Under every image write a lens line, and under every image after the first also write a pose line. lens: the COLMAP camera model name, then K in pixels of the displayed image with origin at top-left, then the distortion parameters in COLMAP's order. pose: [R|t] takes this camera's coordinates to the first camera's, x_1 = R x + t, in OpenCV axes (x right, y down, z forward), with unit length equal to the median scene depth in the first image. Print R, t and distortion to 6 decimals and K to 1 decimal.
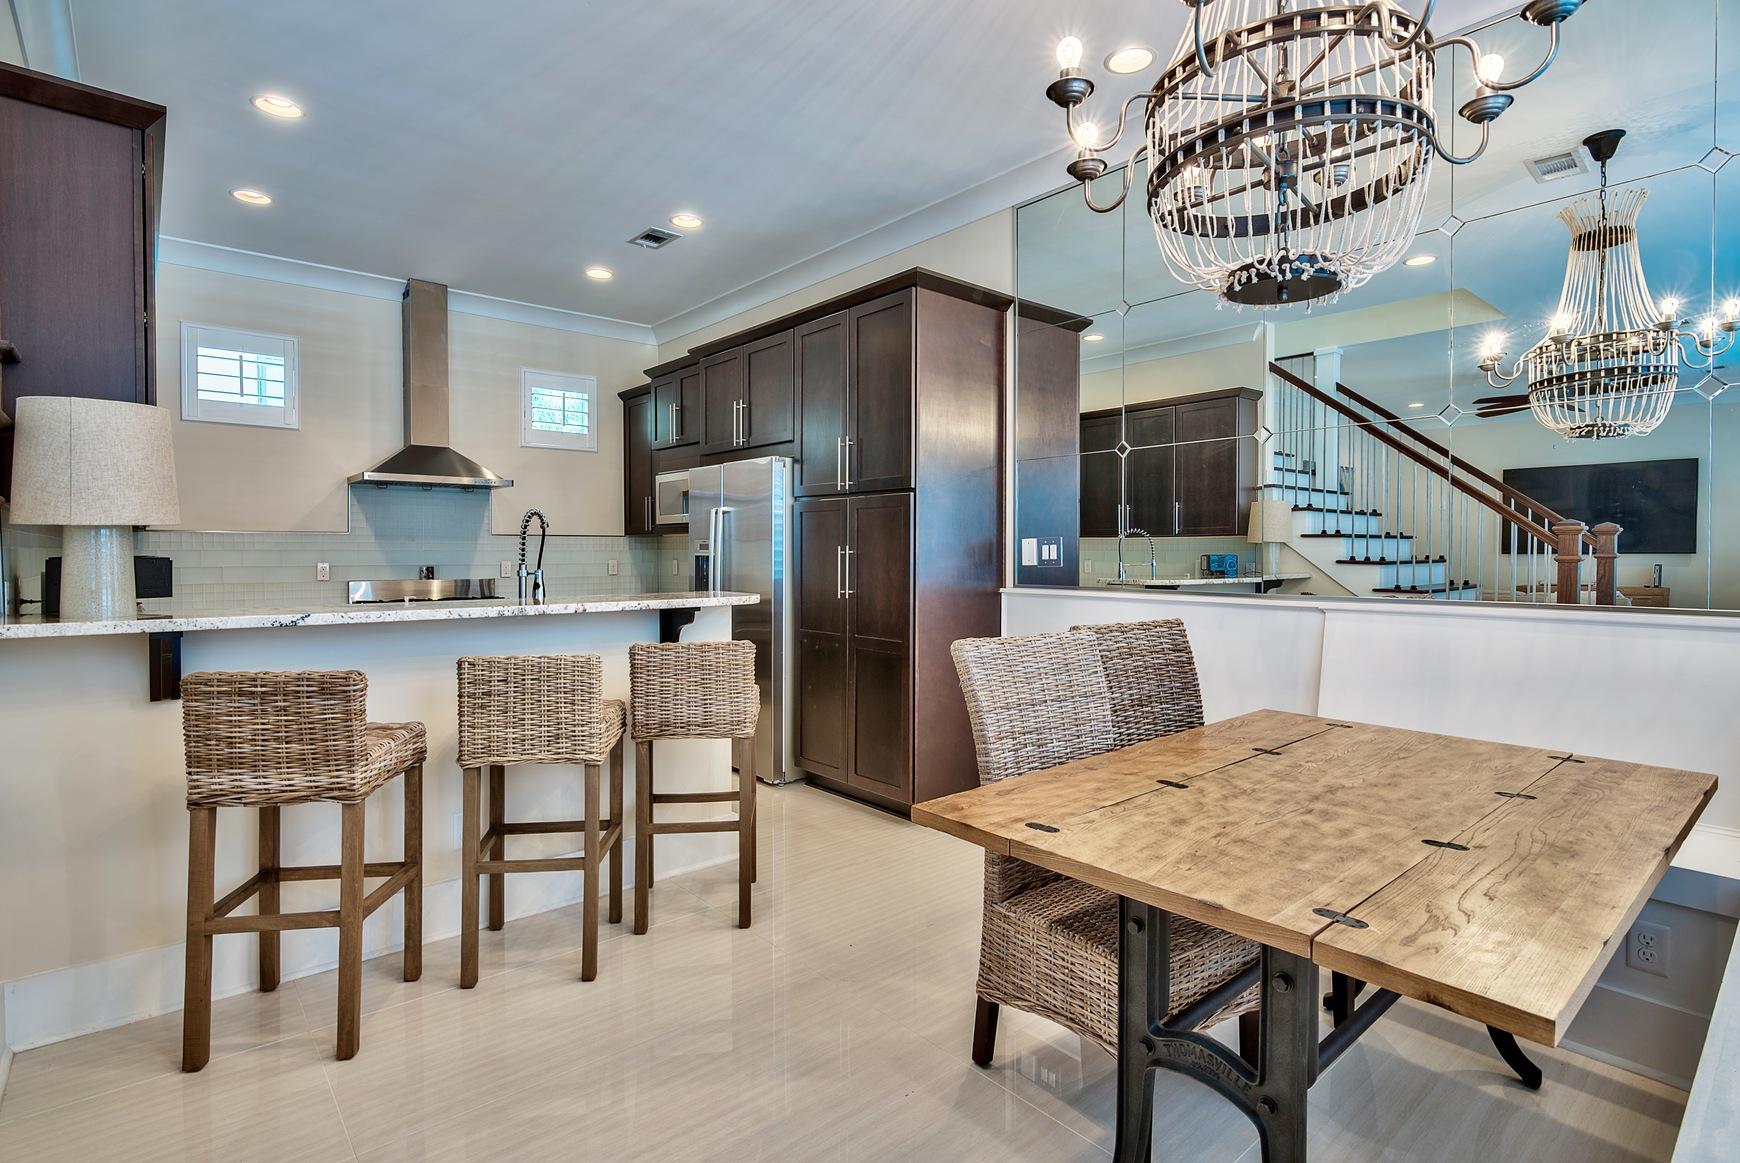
lens RADIAL K [[849.6, 0, 876.7], [0, 849.6, 565.2], [0, 0, 1]] dist [-0.001498, -0.001068]
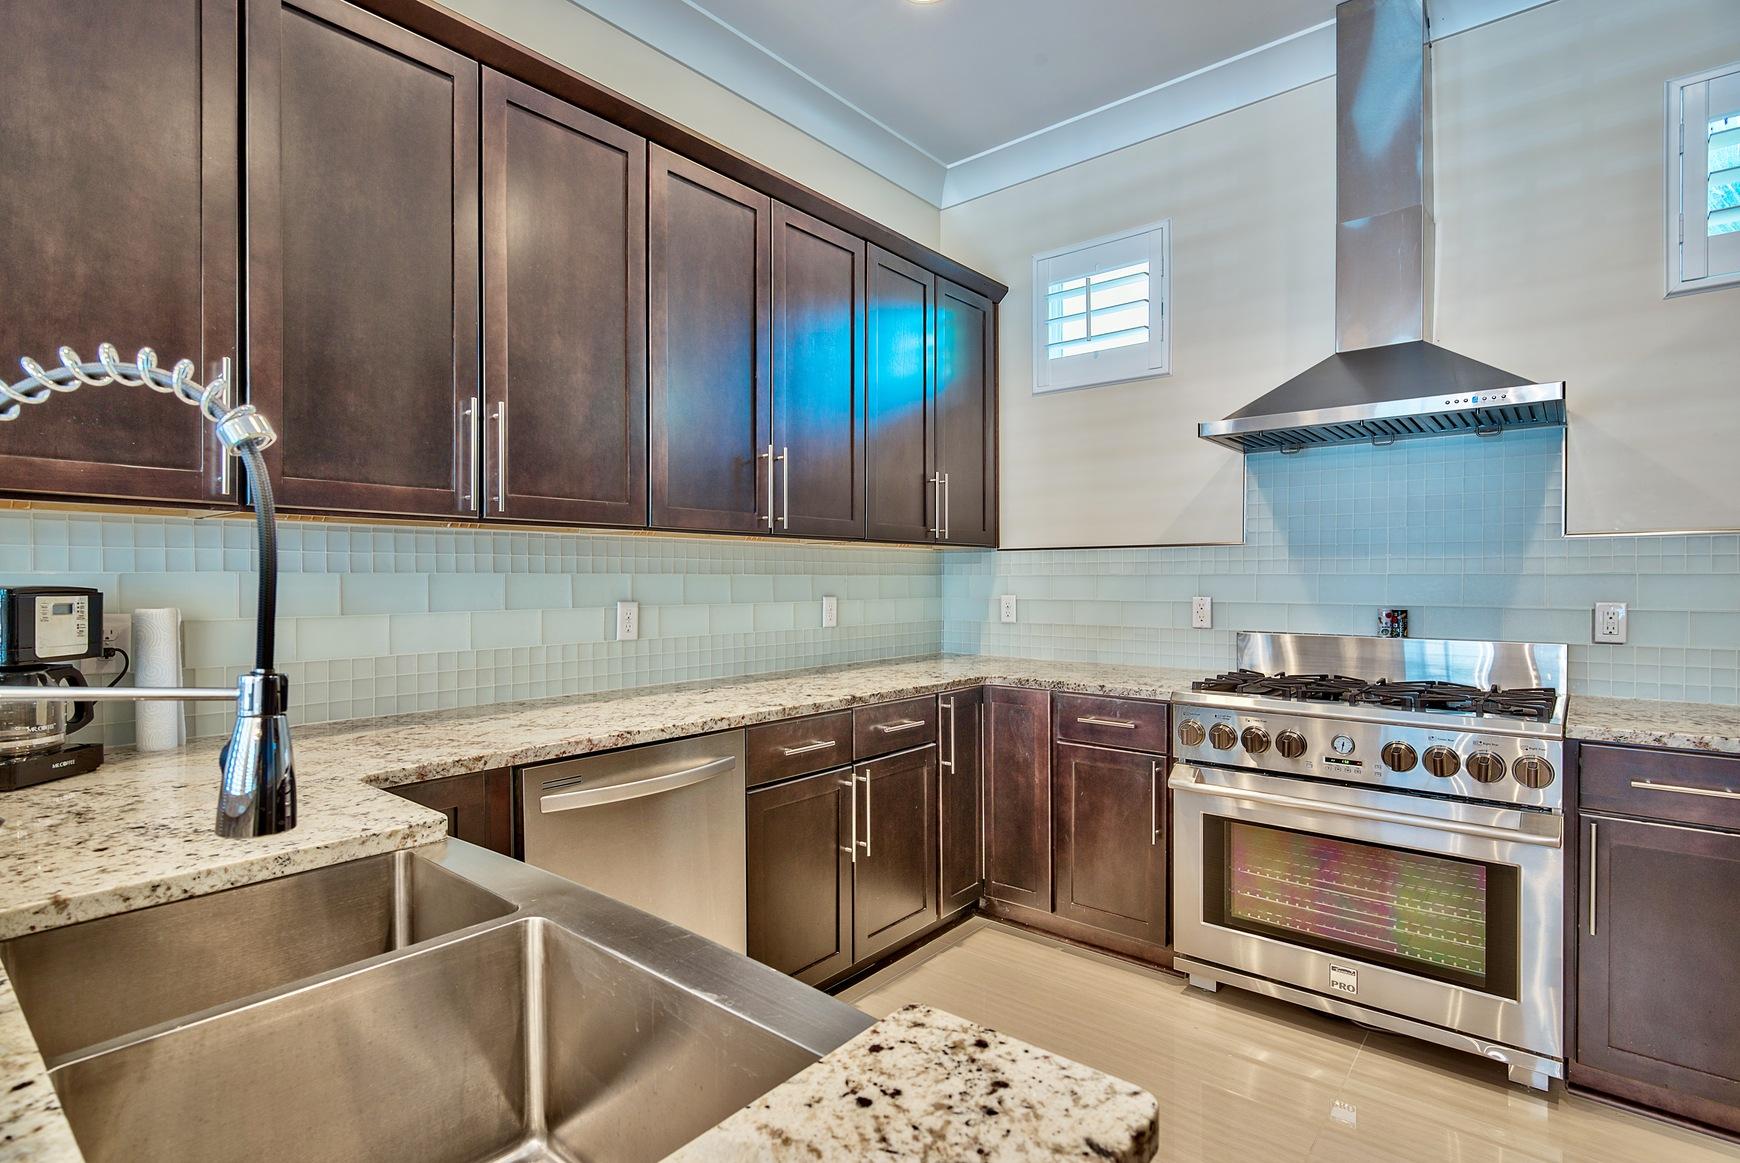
lens RADIAL K [[849.6, 0, 866.4], [0, 849.6, 582.7], [0, 0, 1]] dist [-0.001498, -0.001068]
pose [[0.162872, -0.000983, -0.986647, -0.119145], [-0.014902, 0.999883, -0.003456, -0.007419], [0.986535, 0.015266, 0.162838, 0.651131]]
